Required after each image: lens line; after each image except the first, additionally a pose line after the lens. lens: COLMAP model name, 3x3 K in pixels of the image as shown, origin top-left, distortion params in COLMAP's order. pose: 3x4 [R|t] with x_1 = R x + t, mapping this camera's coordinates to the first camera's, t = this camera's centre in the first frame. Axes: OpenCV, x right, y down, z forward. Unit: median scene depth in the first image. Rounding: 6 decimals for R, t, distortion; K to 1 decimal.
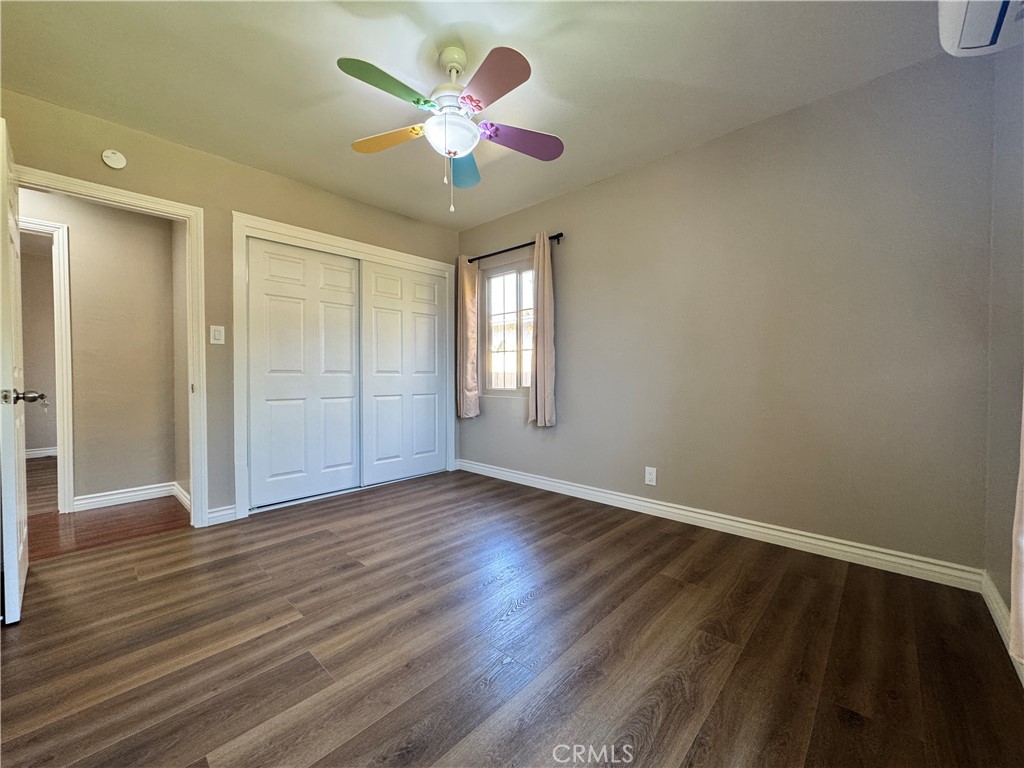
lens RADIAL K [[407.8, 0, 513.0], [0, 407.8, 384.2], [0, 0, 1]] dist [-0.002897, 0.000363]
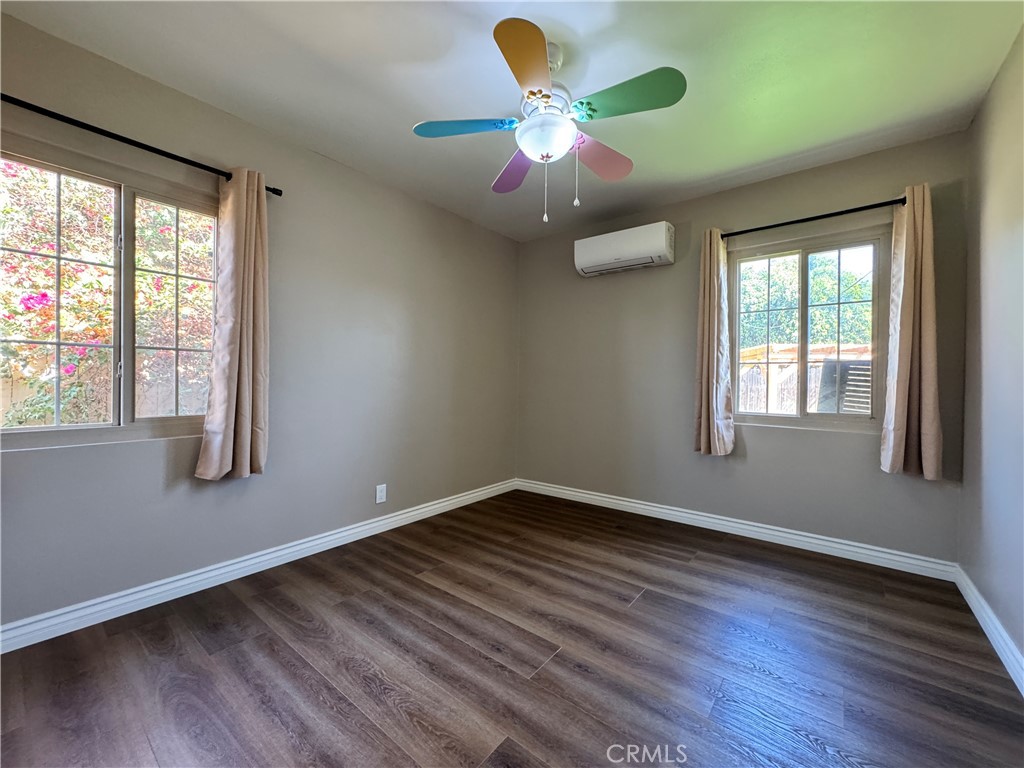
lens RADIAL K [[407.8, 0, 513.0], [0, 407.8, 384.2], [0, 0, 1]] dist [-0.002897, 0.000363]
pose [[-0.072957, -0.003767, 0.997328, -0.790820], [0.010640, 0.999933, 0.004555, -0.051019], [-0.997278, 0.010944, -0.072912, 0.866347]]
